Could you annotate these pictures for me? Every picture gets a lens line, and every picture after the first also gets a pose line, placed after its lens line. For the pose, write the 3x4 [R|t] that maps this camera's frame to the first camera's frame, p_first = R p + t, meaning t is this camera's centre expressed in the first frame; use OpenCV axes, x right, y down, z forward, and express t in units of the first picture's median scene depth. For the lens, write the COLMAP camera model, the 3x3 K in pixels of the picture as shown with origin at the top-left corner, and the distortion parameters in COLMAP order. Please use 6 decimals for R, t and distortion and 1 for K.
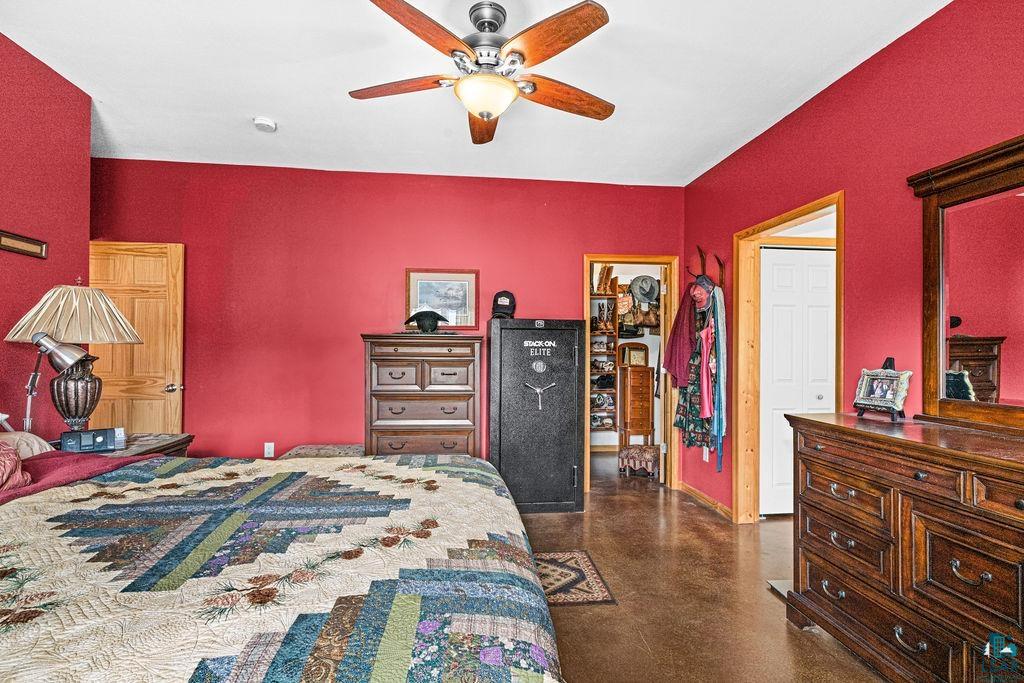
lens RADIAL K [[497.3, 0, 512.8], [0, 497.3, 344.5], [0, 0, 1]] dist [-0.002364, 0.001757]
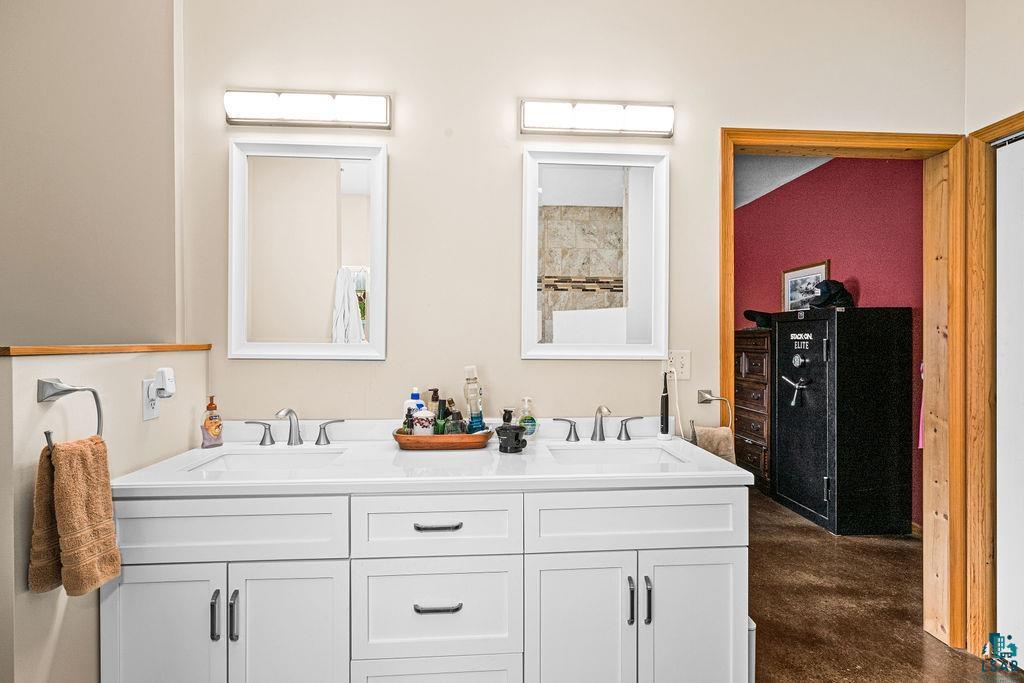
lens RADIAL K [[497.3, 0, 515.3], [0, 497.3, 342.0], [0, 0, 1]] dist [-0.002364, 0.001757]
pose [[-0.051579, -0.006371, -0.998649, 1.023947], [0.007313, 0.999950, -0.006757, 0.011410], [0.998642, -0.007652, -0.051530, 0.507509]]
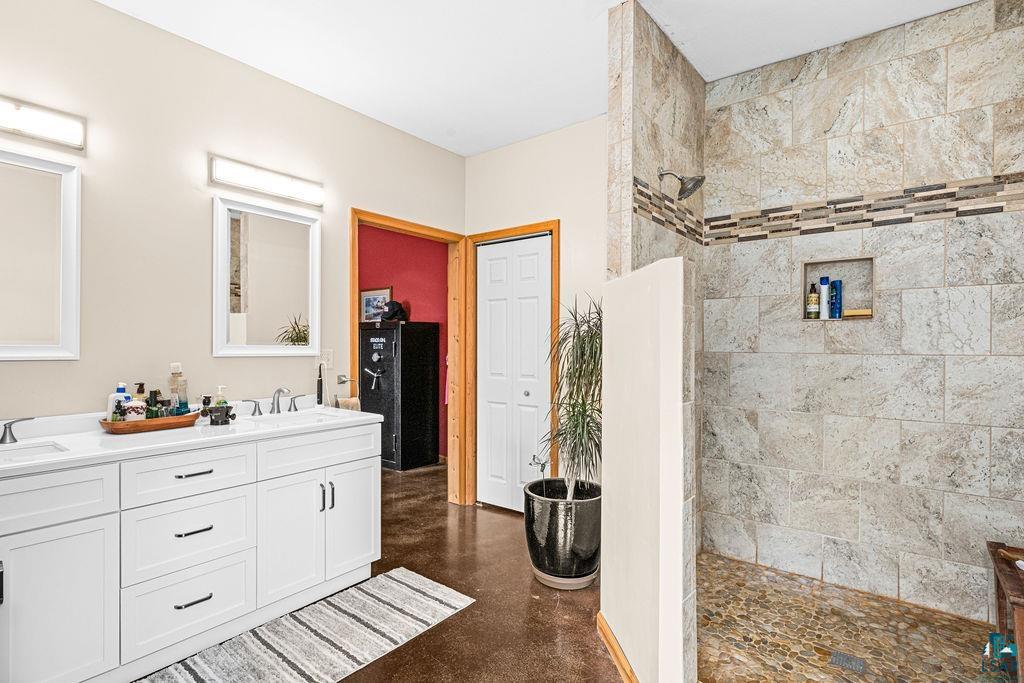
lens RADIAL K [[497.3, 0, 513.5], [0, 497.3, 346.1], [0, 0, 1]] dist [-0.002364, 0.001757]
pose [[0.712704, -0.002122, -0.701462, 1.256281], [0.008059, 0.999954, 0.005163, 0.010760], [0.701419, -0.009333, 0.712688, 0.301298]]
